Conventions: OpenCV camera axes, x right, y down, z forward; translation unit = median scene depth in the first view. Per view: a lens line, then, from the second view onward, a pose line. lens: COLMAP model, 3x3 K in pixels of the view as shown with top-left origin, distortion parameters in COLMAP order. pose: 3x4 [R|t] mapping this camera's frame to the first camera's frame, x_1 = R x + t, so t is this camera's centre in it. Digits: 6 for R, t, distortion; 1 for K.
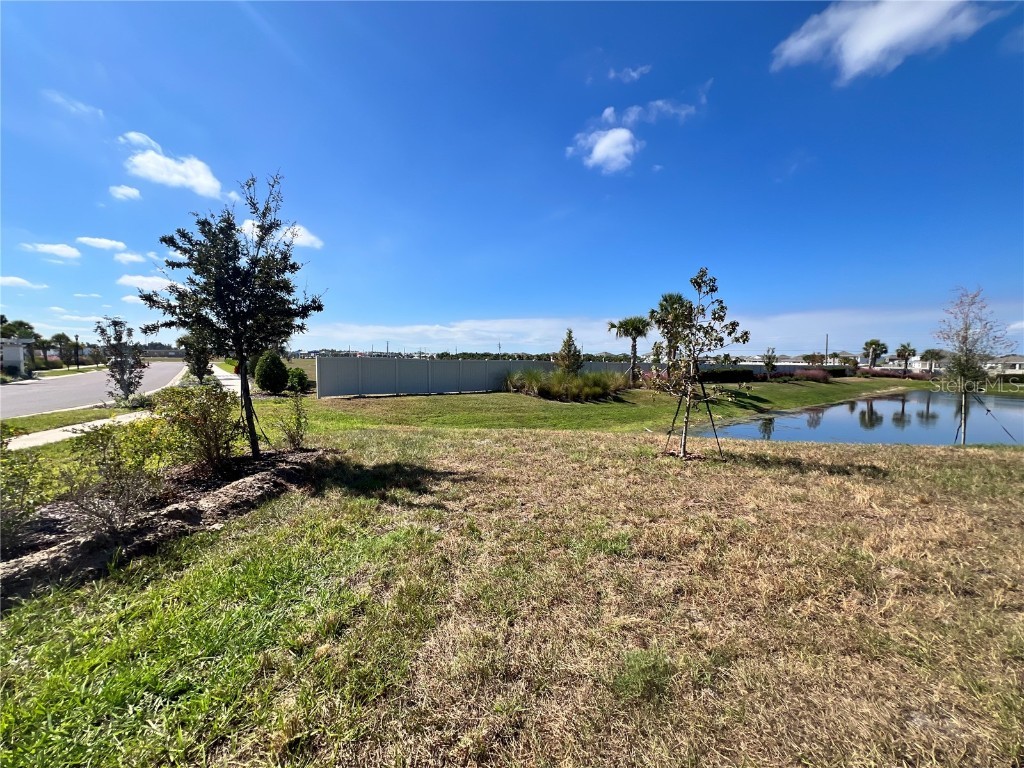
lens RADIAL K [[417.9, 0, 512.0], [0, 417.9, 384.0], [0, 0, 1]] dist [-0.007911, -0.000030]
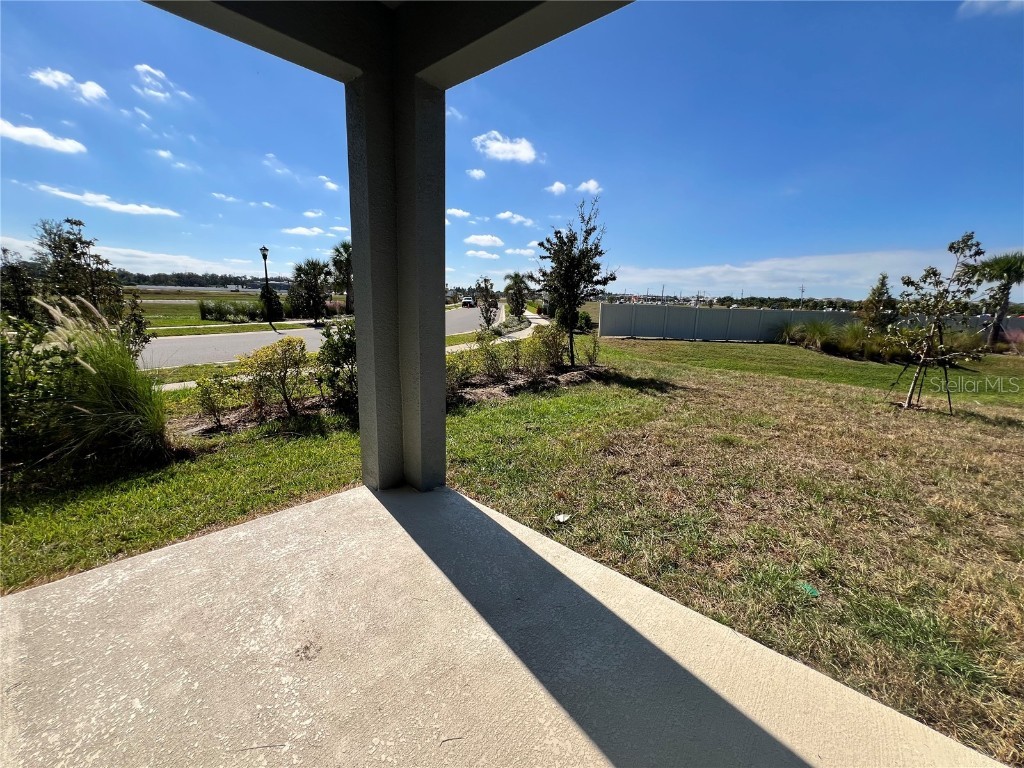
lens RADIAL K [[417.9, 0, 512.0], [0, 417.9, 384.0], [0, 0, 1]] dist [-0.007911, -0.000030]
pose [[0.807879, 0.130576, -0.574702, 0.059583], [-0.053030, 0.987297, 0.149773, -0.000002], [0.586958, -0.090522, 0.804541, -0.168438]]
